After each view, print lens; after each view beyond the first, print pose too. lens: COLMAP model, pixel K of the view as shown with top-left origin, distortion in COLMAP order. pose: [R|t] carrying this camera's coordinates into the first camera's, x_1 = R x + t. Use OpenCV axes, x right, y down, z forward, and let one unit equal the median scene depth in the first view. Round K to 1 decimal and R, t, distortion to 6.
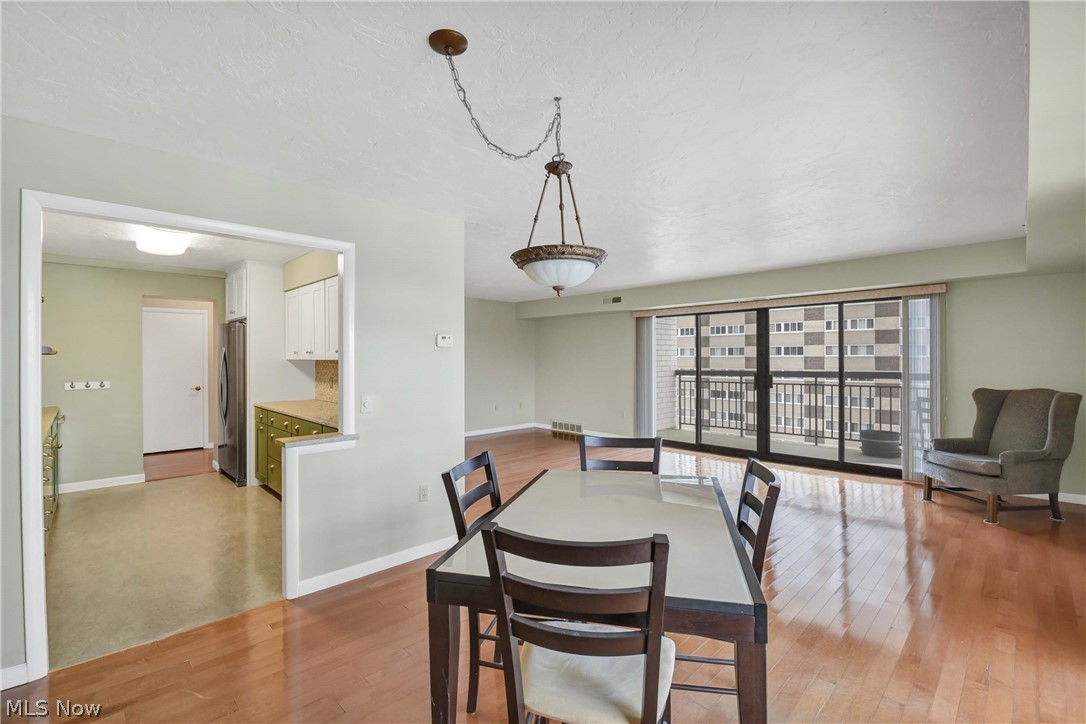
lens RADIAL K [[484.6, 0, 540.0], [0, 484.6, 359.5], [0, 0, 1]] dist [0.000773, -0.011427]
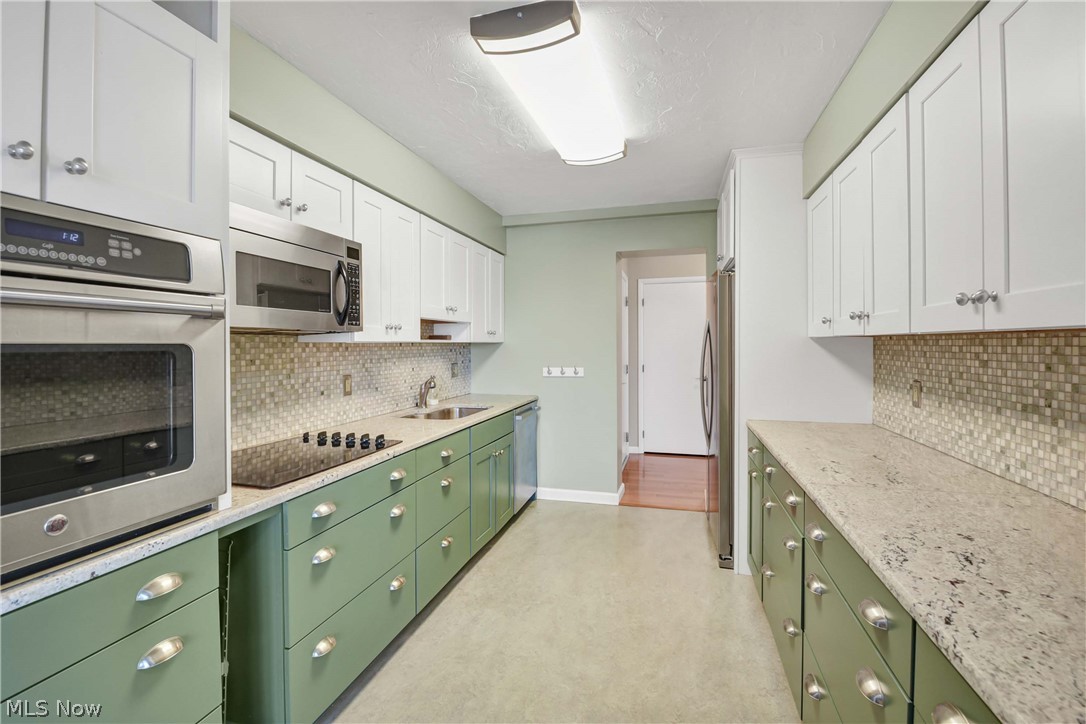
lens RADIAL K [[484.6, 0, 540.0], [0, 484.6, 359.5], [0, 0, 1]] dist [0.000773, -0.011427]
pose [[0.504241, 0.026914, -0.863144, -0.243967], [0.009119, 0.999293, 0.036487, 0.002992], [0.863515, -0.026269, 0.503638, 0.530750]]
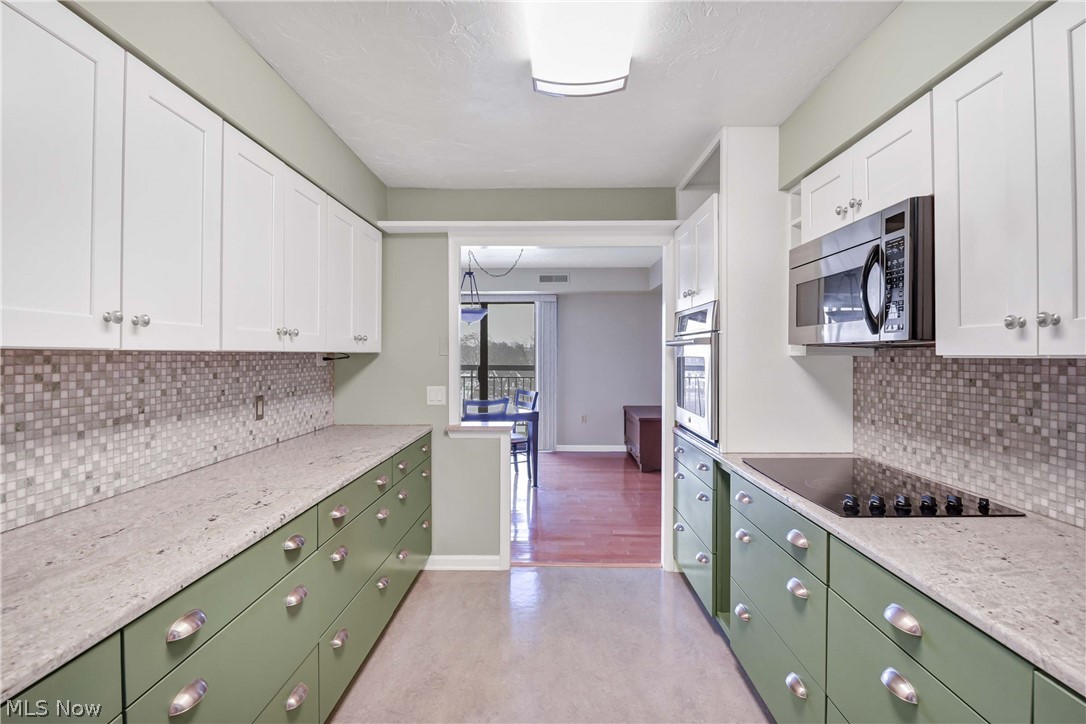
lens RADIAL K [[496.8, 0, 550.8], [0, 496.8, 354.2], [0, 0, 1]] dist [0.001783, -0.011249]
pose [[-0.714815, 0.000550, 0.699314, -0.766104], [-0.004908, 0.999971, -0.005803, 0.002870], [-0.699297, -0.007581, -0.714792, 0.961316]]
